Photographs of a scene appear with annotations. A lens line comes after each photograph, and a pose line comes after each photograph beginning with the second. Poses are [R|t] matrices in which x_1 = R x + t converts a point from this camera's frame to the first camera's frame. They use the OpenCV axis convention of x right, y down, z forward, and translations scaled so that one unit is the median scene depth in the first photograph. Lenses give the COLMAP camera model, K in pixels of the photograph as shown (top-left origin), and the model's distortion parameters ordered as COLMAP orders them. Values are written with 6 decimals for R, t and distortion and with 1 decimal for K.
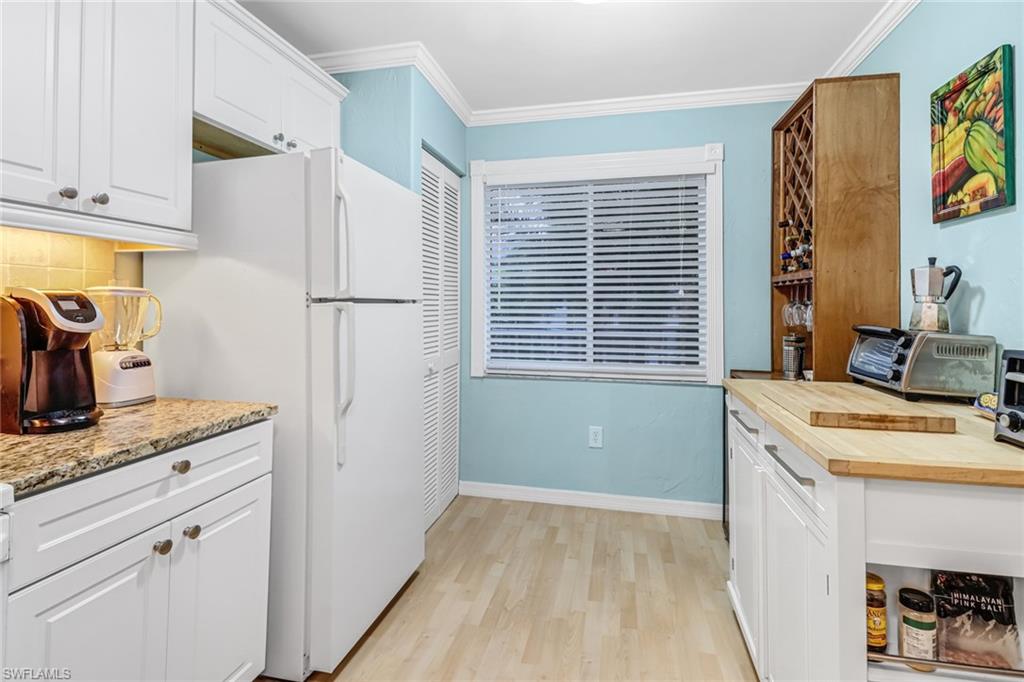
lens RADIAL K [[491.1, 0, 478.2], [0, 491.1, 305.5], [0, 0, 1]] dist [0.039427, -0.029096]
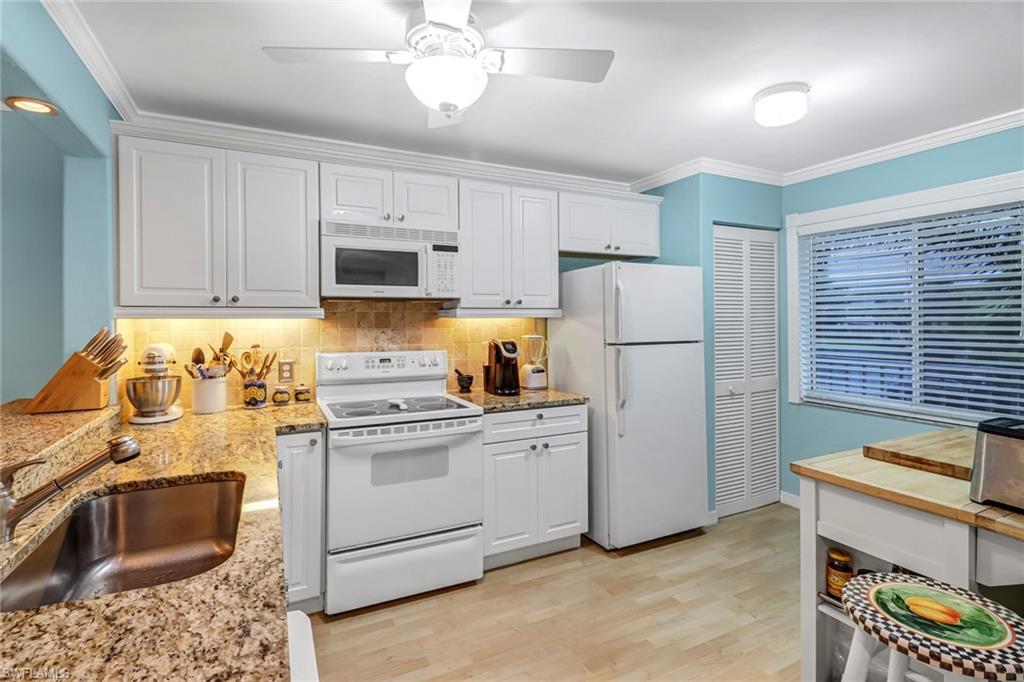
lens RADIAL K [[477.9, 0, 509.3], [0, 477.9, 315.2], [0, 0, 1]] dist [0.000086, -0.000060]
pose [[0.677105, -0.008291, -0.735840, 0.664245], [0.003447, 0.999961, -0.008094, -0.095095], [0.735878, 0.002944, 0.677107, -0.441354]]
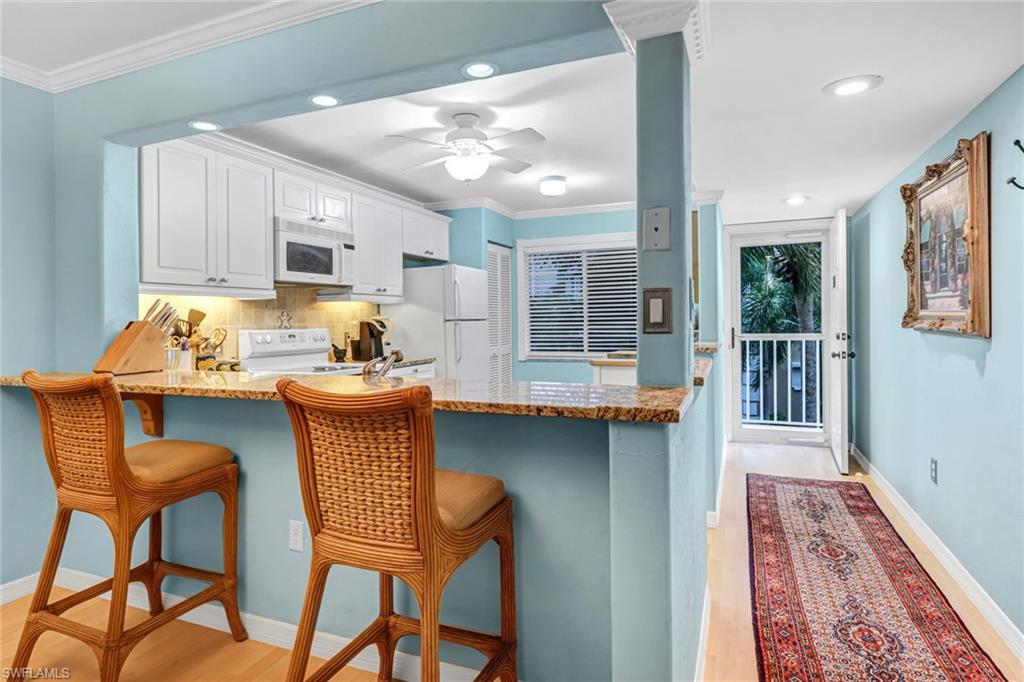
lens RADIAL K [[556.4, 0, 506.5], [0, 556.4, 327.4], [0, 0, 1]] dist [-0.001047, -0.000571]
pose [[0.994478, -0.012632, -0.104179, 0.278514], [0.014279, 0.999784, 0.015074, -0.013143], [0.103966, -0.016478, 0.994444, -1.797658]]
